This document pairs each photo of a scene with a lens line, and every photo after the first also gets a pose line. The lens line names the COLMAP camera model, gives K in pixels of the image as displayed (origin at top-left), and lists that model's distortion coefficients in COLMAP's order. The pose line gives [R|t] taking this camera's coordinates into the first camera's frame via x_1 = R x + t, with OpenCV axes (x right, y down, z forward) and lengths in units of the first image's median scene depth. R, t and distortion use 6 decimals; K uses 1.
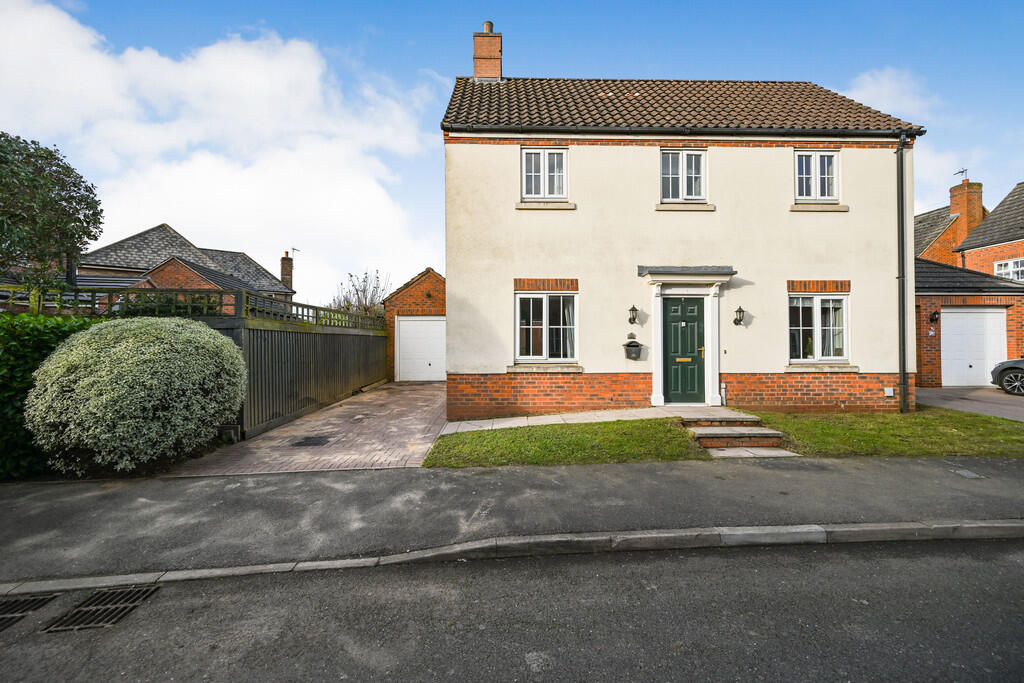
lens RADIAL K [[396.1, 0, 512.0], [0, 396.1, 341.5], [0, 0, 1]] dist [-0.001595, -0.000041]
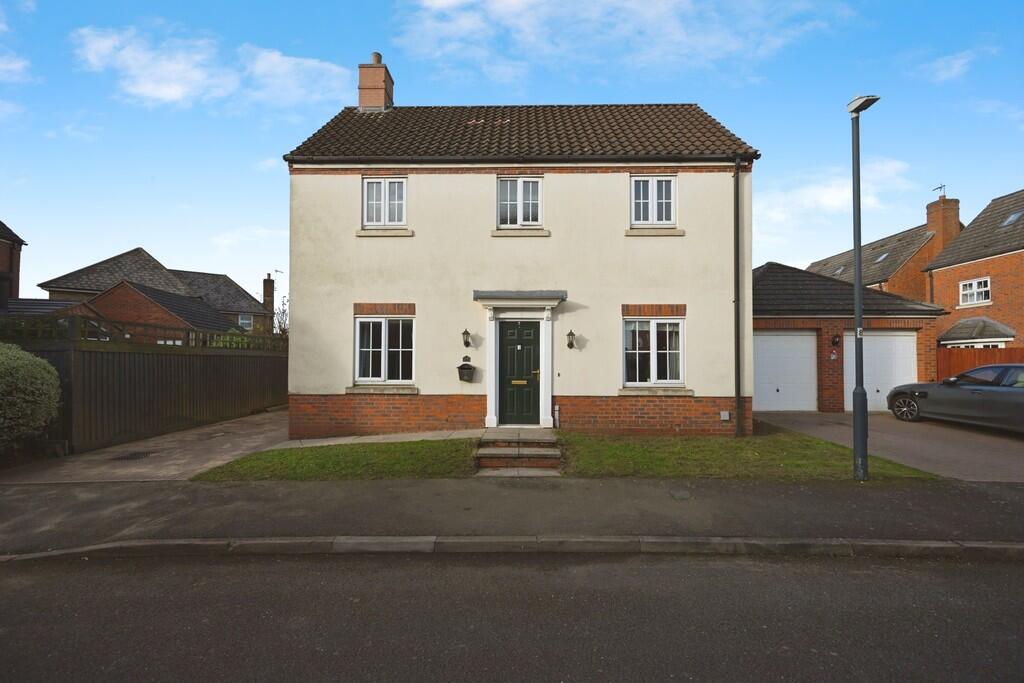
lens RADIAL K [[403.0, 0, 509.6], [0, 403.0, 360.9], [0, 0, 1]] dist [-0.000398, -0.000164]
pose [[0.999174, 0.004226, -0.040419, 0.453667], [-0.004419, 0.999979, -0.004686, -0.004155], [0.040399, 0.004861, 0.999172, -0.039913]]
